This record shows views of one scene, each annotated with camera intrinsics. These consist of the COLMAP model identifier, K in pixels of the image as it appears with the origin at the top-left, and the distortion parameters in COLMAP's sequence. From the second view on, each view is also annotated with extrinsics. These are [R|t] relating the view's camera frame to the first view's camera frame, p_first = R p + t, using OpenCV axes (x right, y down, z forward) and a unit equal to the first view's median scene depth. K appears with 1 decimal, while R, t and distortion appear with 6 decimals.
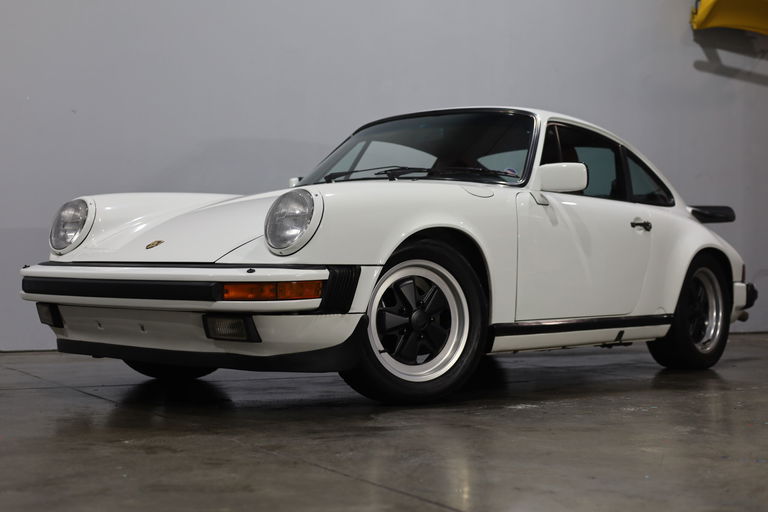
lens RADIAL K [[1103.1, 0, 382.8], [0, 1103.1, 258.5], [0, 0, 1]] dist [0.053407, 0.000000]
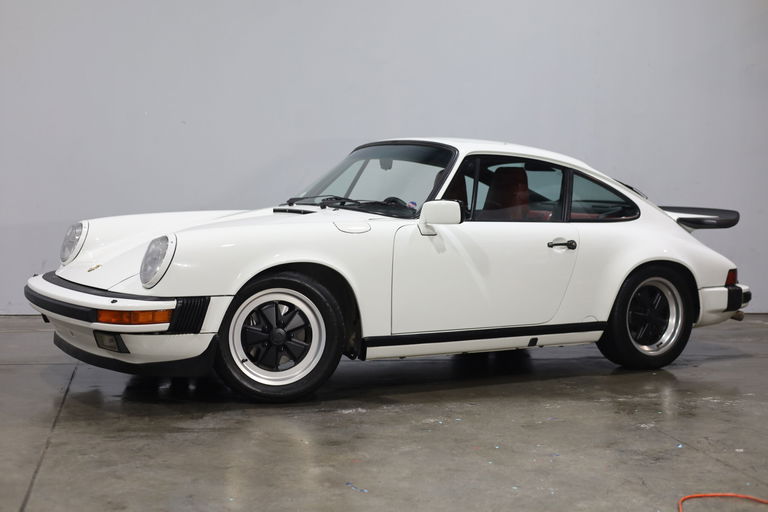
lens RADIAL K [[1025.9, 0, 387.3], [0, 1025.9, 264.0], [0, 0, 1]] dist [0.020740, 0.000000]
pose [[0.955665, 0.033512, -0.292543, 0.445786], [-0.011997, 0.997109, 0.075031, -0.104787], [0.294212, -0.068194, 0.953304, -0.059003]]
